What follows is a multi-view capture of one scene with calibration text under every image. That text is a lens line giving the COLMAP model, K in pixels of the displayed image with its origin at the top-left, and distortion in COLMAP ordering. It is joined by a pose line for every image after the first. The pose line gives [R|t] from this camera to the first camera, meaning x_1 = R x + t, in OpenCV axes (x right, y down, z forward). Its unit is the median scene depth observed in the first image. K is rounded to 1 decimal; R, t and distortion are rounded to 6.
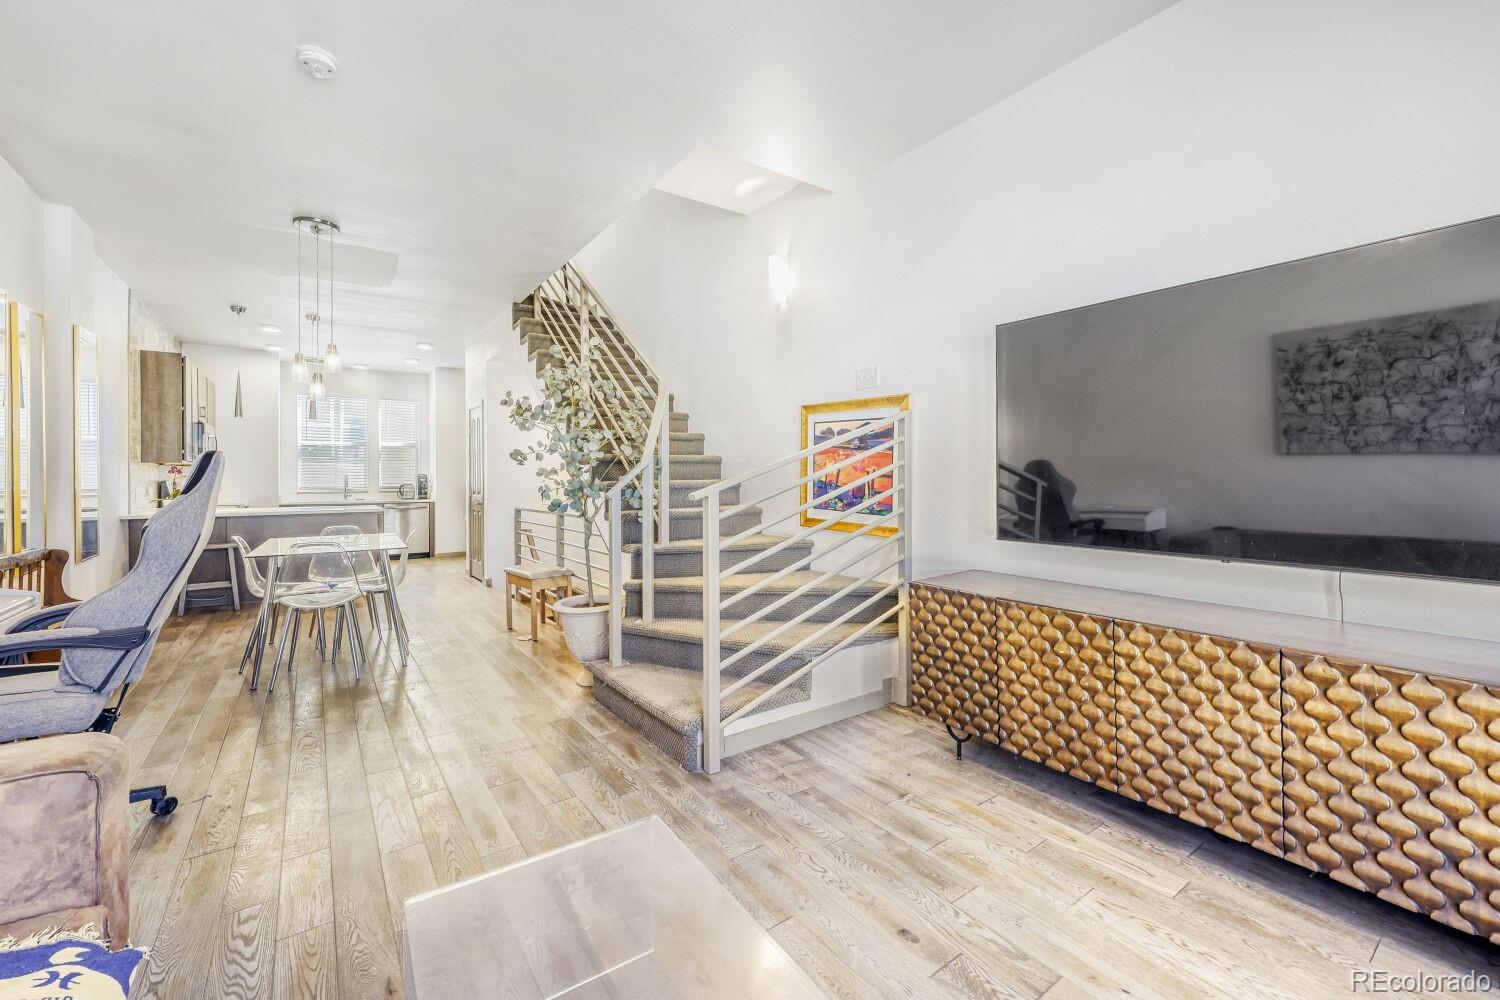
lens RADIAL K [[608.7, 0, 751.9], [0, 608.7, 476.0], [0, 0, 1]] dist [-0.001440, 0.000914]
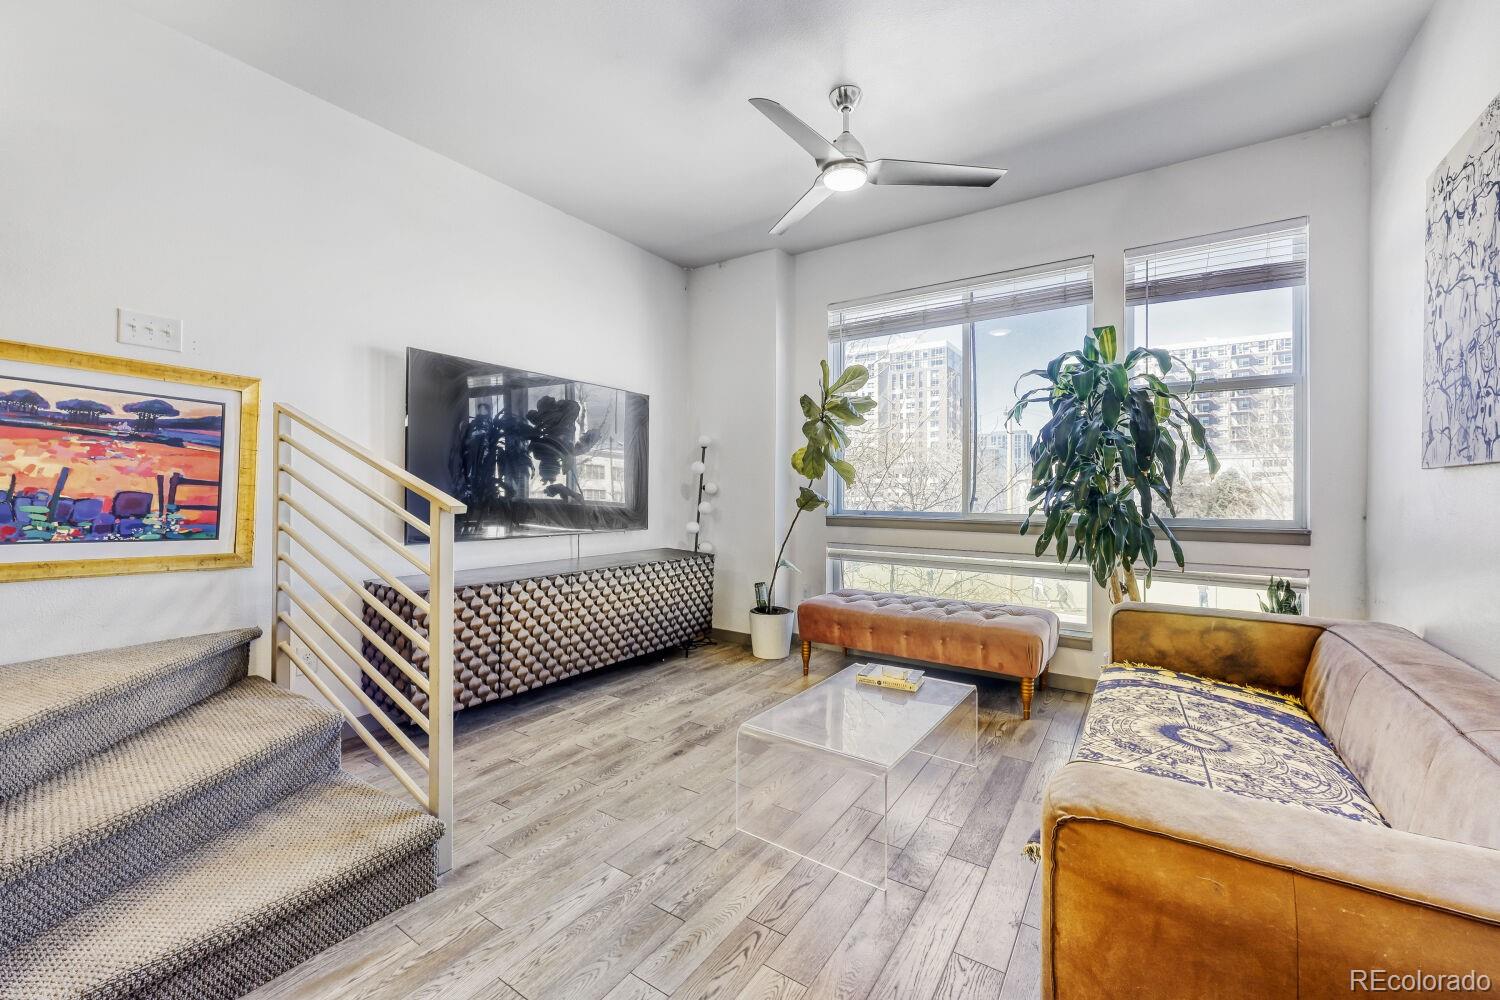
lens RADIAL K [[608.7, 0, 740.3], [0, 608.7, 497.9], [0, 0, 1]] dist [-0.001440, 0.000914]
pose [[-0.343484, -0.007767, 0.939126, -0.581937], [-0.005031, 0.999967, 0.006430, 0.008562], [-0.939145, -0.002517, -0.343512, 0.586243]]
